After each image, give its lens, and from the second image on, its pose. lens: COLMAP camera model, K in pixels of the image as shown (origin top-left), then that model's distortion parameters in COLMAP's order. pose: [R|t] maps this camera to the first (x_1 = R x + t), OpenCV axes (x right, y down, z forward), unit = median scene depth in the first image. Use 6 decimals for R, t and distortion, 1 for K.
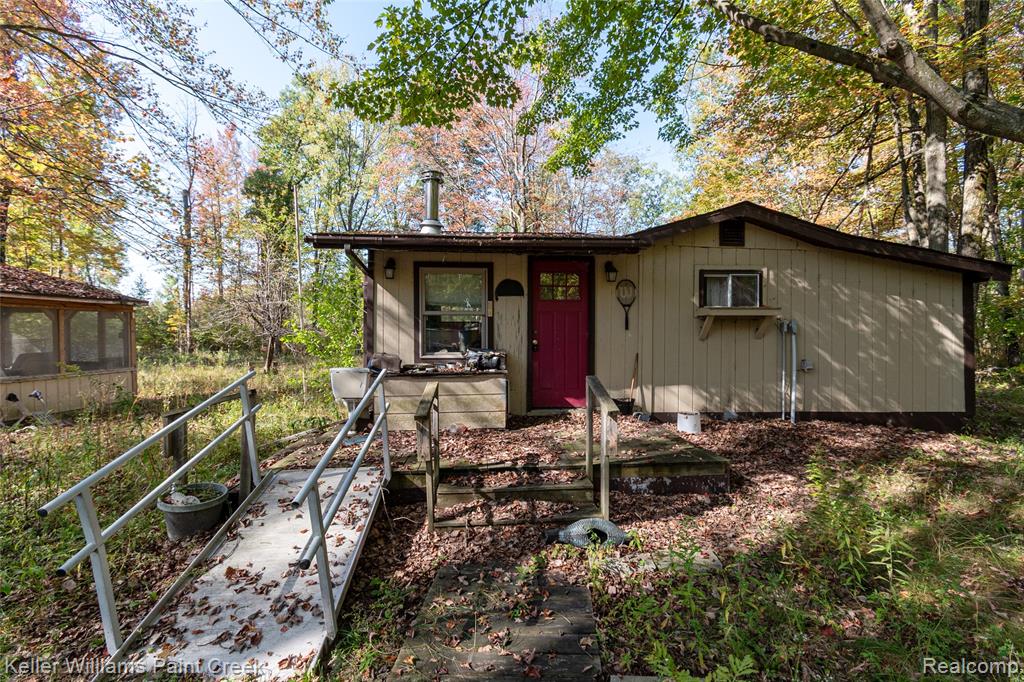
lens RADIAL K [[451.6, 0, 516.3], [0, 451.6, 343.8], [0, 0, 1]] dist [0.001371, 0.000487]
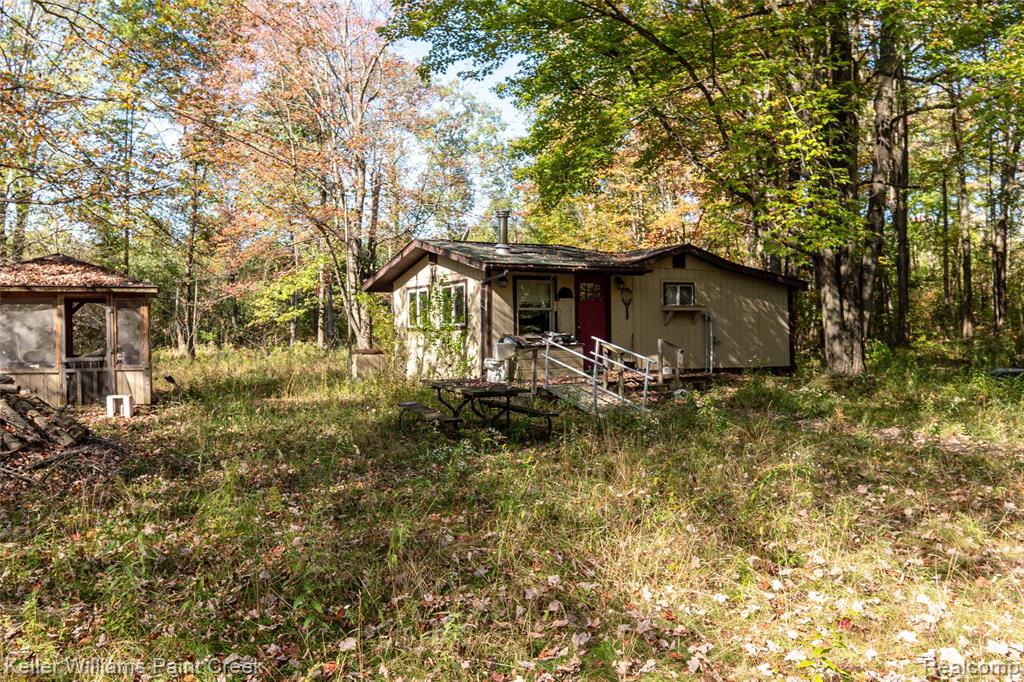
lens RADIAL K [[863.2, 0, 512.0], [0, 863.2, 341.0], [0, 0, 1]] dist [0.005712, 0.001111]
pose [[0.902479, -0.013865, 0.430511, -1.432219], [0.022001, 0.999661, -0.013924, 0.079466], [-0.430172, 0.022038, 0.902478, -1.574189]]
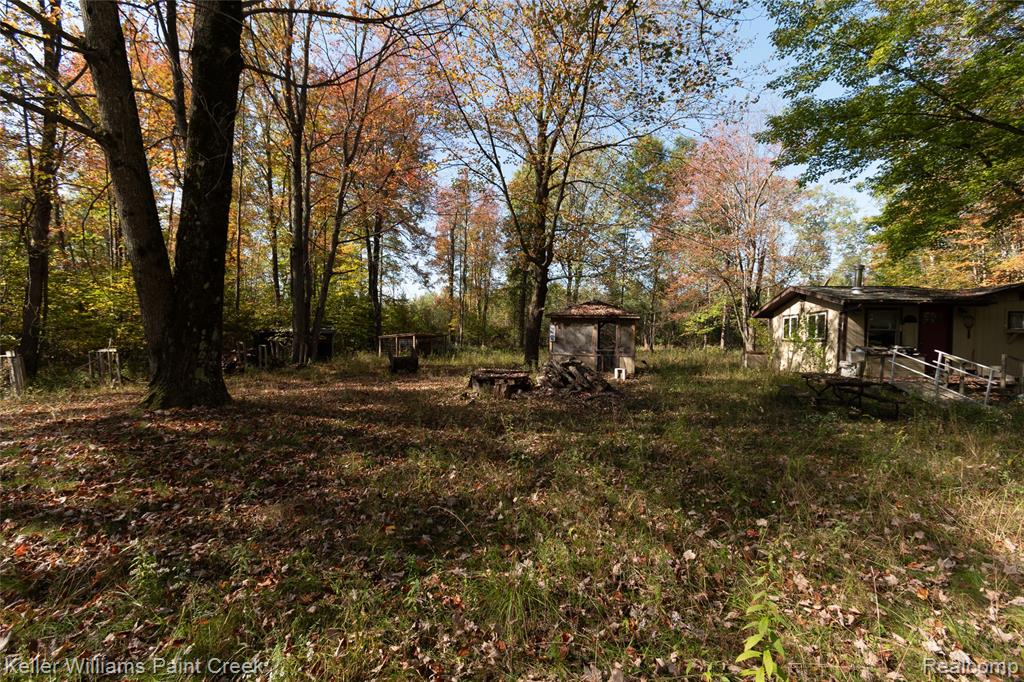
lens RADIAL K [[451.6, 0, 516.3], [0, 451.6, 343.8], [0, 0, 1]] dist [0.001371, 0.000487]
pose [[0.980125, 0.023847, -0.196944, -1.465084], [-0.026576, 0.999584, -0.011224, 0.078046], [0.196594, 0.016235, 0.980350, -1.575056]]
